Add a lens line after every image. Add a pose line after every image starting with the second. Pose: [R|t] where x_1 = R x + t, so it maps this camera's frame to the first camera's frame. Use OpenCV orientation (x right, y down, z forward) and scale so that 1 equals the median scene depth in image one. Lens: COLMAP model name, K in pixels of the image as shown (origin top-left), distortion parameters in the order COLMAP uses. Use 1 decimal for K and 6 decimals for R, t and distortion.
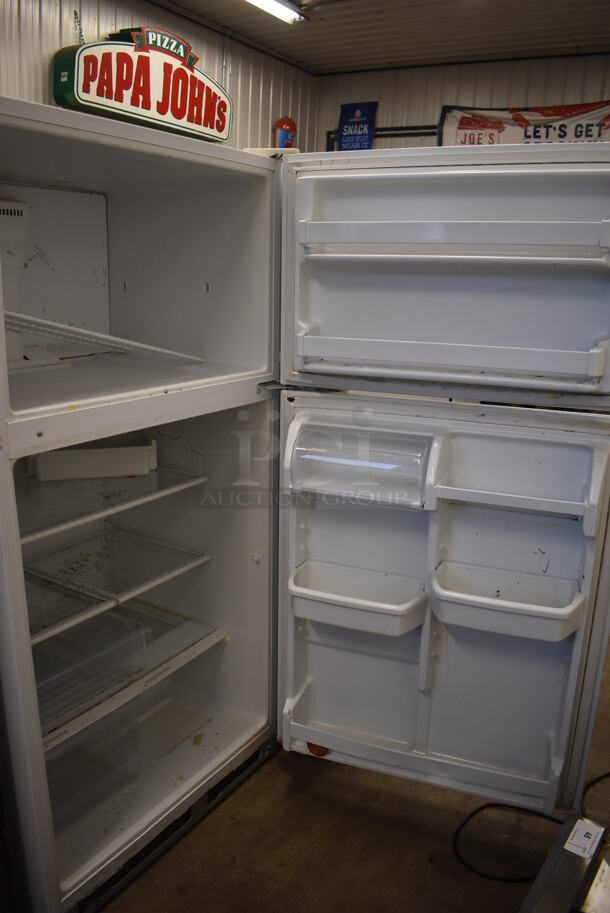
lens RADIAL K [[708.5, 0, 304.9], [0, 708.5, 454.6], [0, 0, 1]] dist [-0.093181, 0.008262]
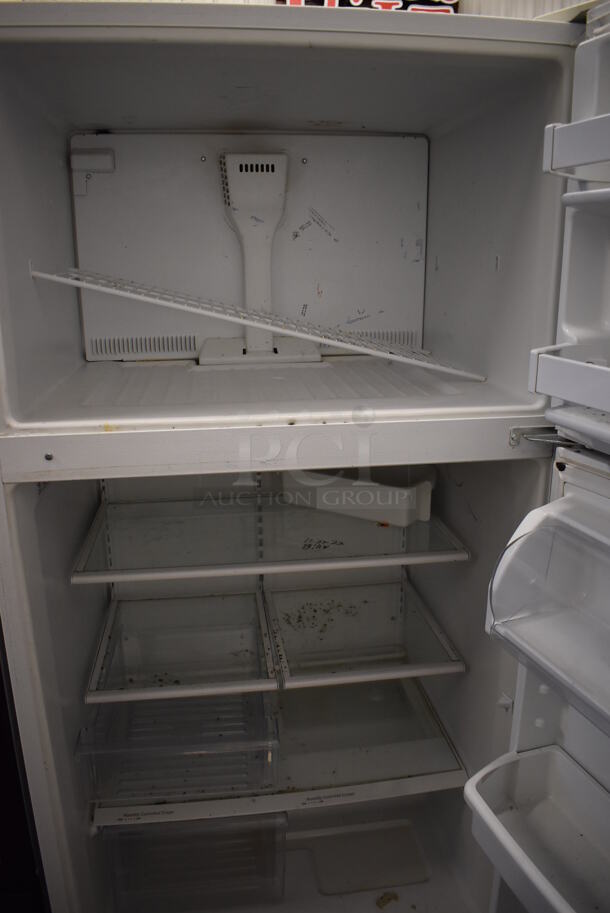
lens RADIAL K [[708.5, 0, 304.2], [0, 708.5, 456.6], [0, 0, 1]] dist [-0.093181, 0.008262]
pose [[0.653088, 0.185288, -0.734265, 0.247036], [-0.169064, 0.980808, 0.097128, -0.104259], [0.738169, 0.060705, 0.671879, 0.484537]]
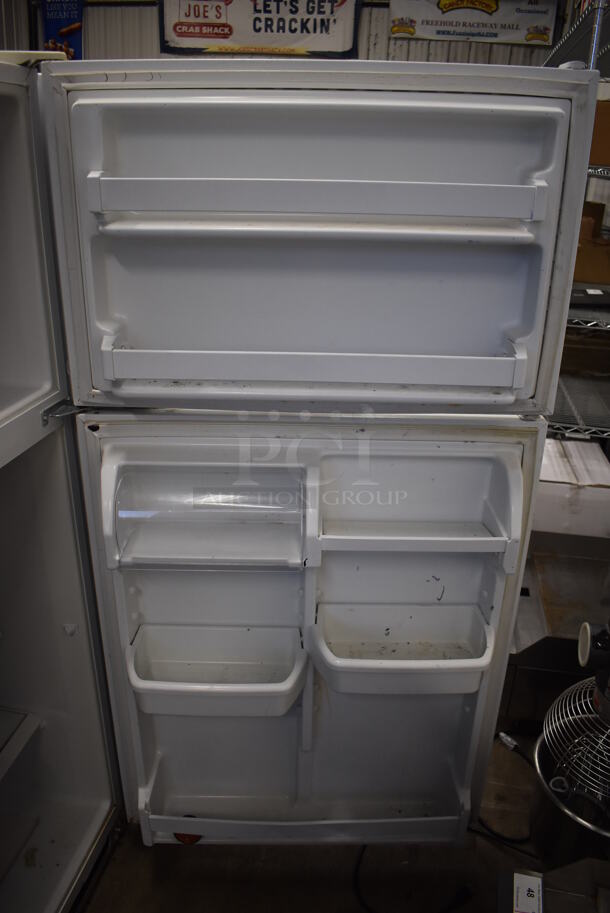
lens RADIAL K [[708.5, 0, 305.5], [0, 708.5, 456.3], [0, 0, 1]] dist [-0.093181, 0.008262]
pose [[0.930278, -0.145349, 0.336833, -0.063033], [0.090263, 0.980624, 0.173864, -0.152217], [-0.355578, -0.131338, 0.925373, 0.274111]]
